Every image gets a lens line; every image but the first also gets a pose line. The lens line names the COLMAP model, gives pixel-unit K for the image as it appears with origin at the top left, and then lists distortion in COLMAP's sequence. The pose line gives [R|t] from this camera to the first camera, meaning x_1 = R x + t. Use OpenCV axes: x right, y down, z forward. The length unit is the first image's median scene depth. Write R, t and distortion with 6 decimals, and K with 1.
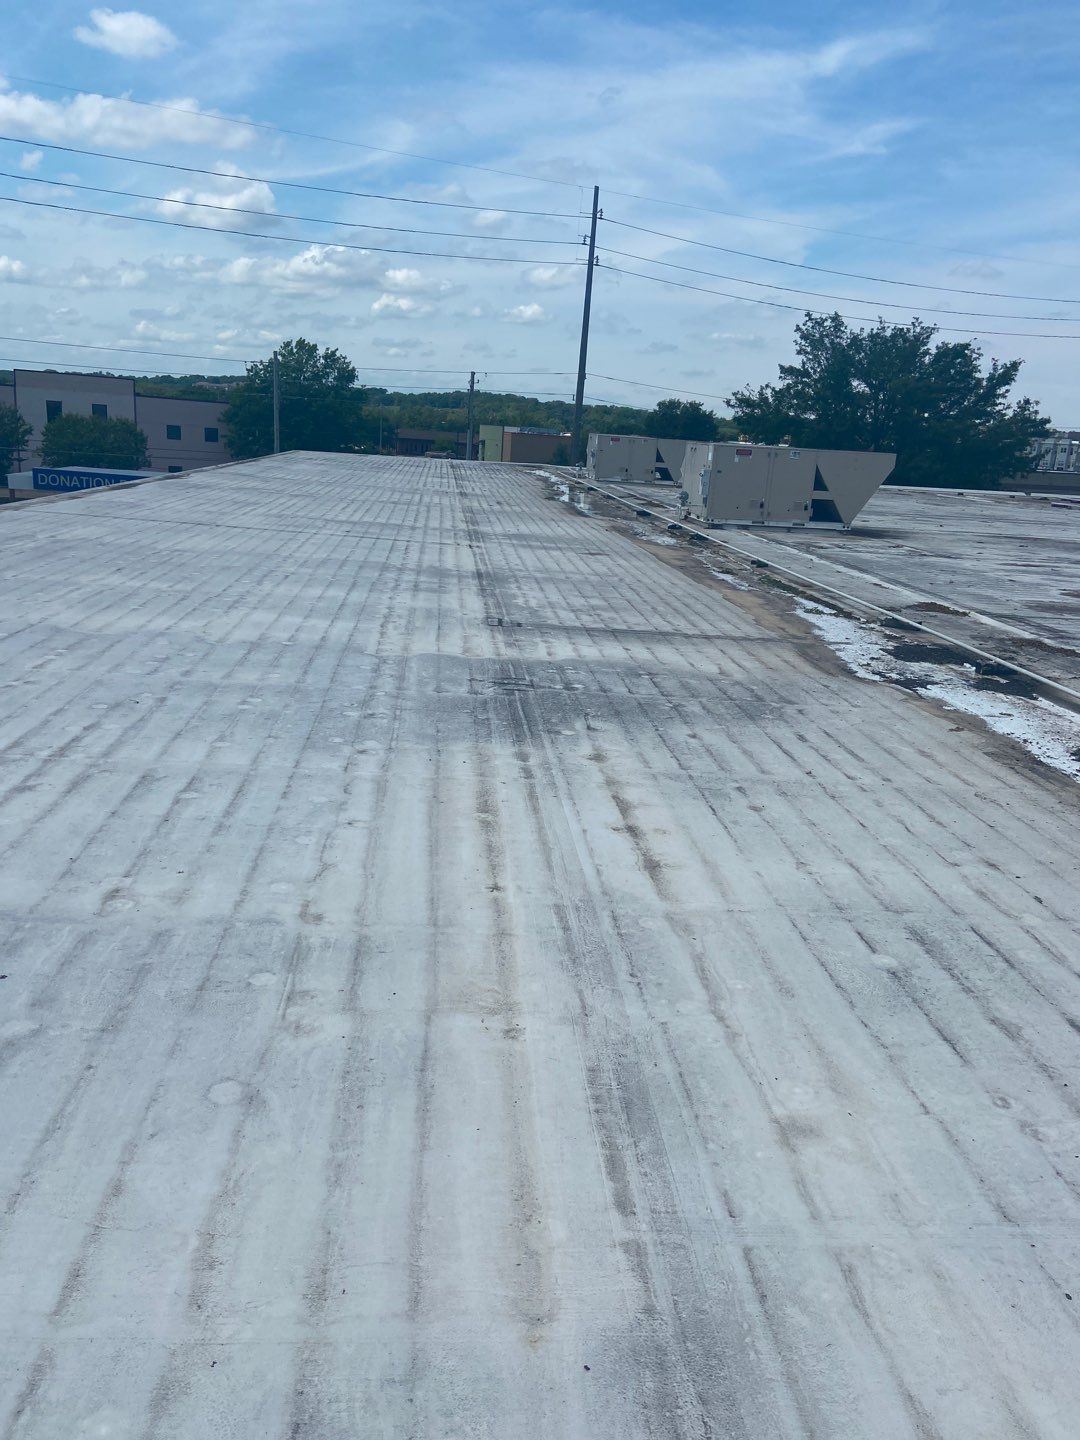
lens RADIAL K [[1066.4, 0, 576.1], [0, 1066.4, 763.3], [0, 0, 1]] dist [0.136410, -0.191219]
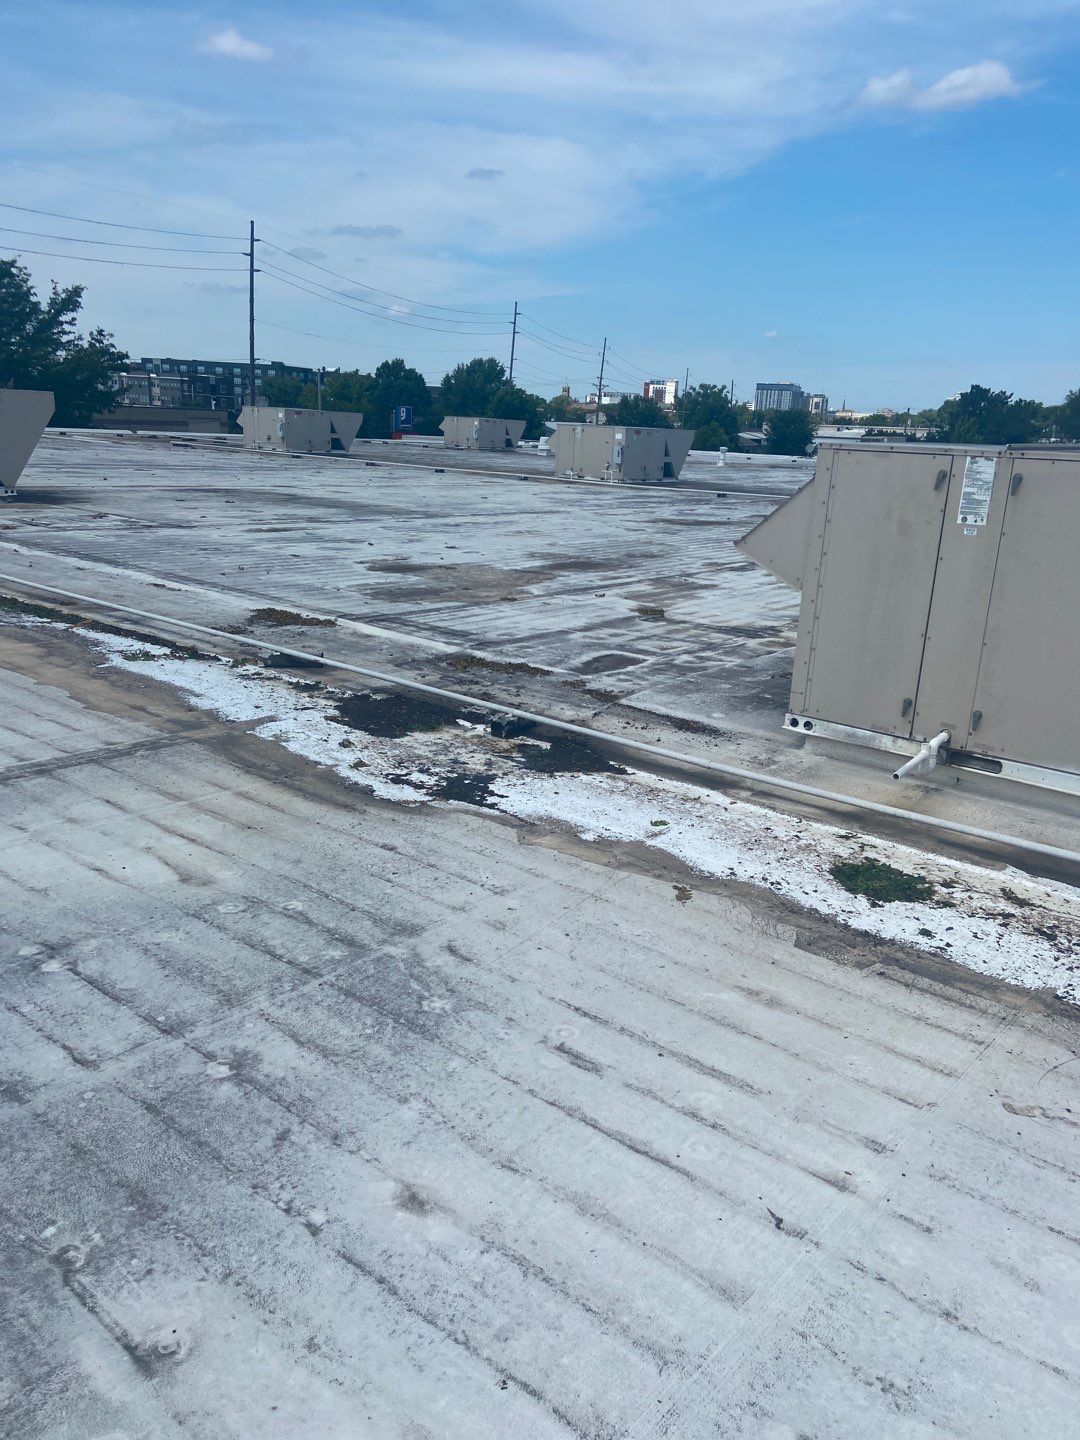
lens RADIAL K [[1066.4, 0, 576.1], [0, 1066.4, 763.3], [0, 0, 1]] dist [0.136410, -0.191219]
pose [[0.707953, -0.243647, 0.662901, -0.060757], [0.206007, 0.969032, 0.136156, -0.202127], [-0.675547, 0.040170, 0.736222, 0.641634]]
